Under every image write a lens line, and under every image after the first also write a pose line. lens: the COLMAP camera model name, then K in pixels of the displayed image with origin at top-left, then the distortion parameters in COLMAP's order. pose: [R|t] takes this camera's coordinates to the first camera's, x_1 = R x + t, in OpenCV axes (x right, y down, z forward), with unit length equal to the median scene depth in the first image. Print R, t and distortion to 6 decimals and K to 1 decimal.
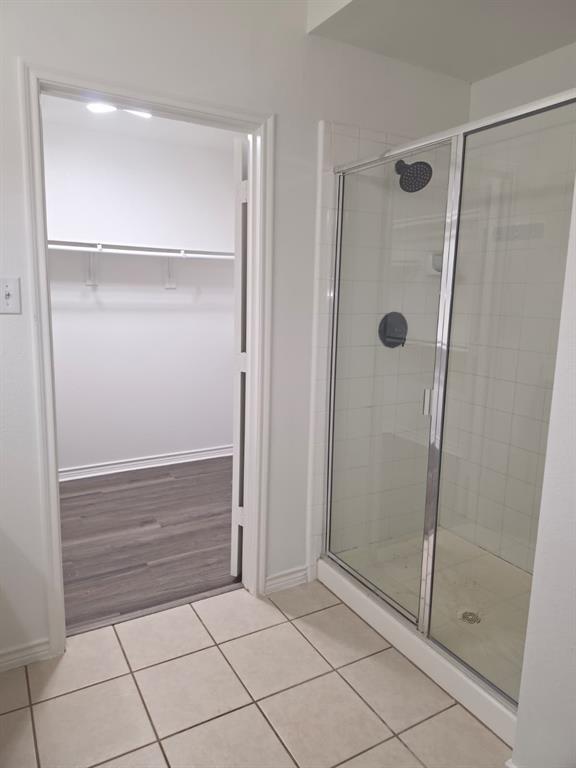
lens RADIAL K [[527.9, 0, 288.6], [0, 527.9, 385.3], [0, 0, 1]] dist [0.035130, -0.046581]
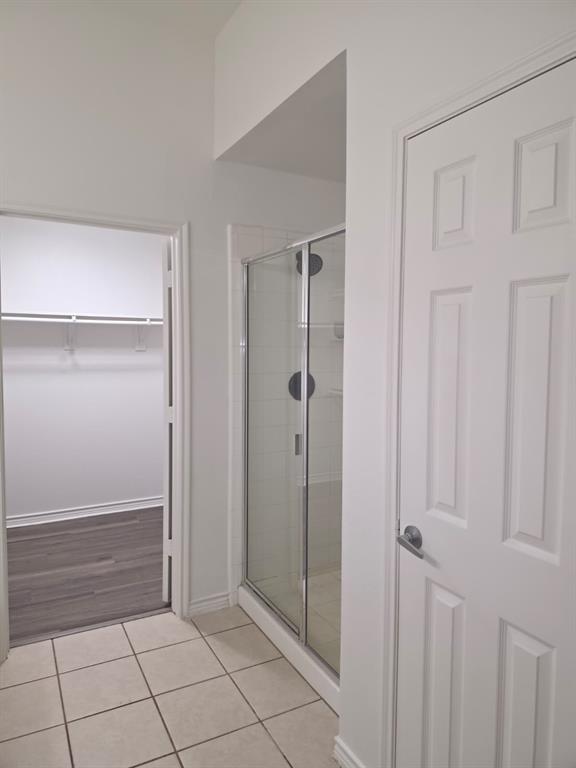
lens RADIAL K [[527.9, 0, 287.6], [0, 527.9, 380.7], [0, 0, 1]] dist [0.035130, -0.046581]
pose [[0.999531, -0.010769, -0.028680, 0.211685], [0.007565, 0.993951, -0.109560, 0.013652], [0.029686, 0.109291, 0.993566, -0.197833]]
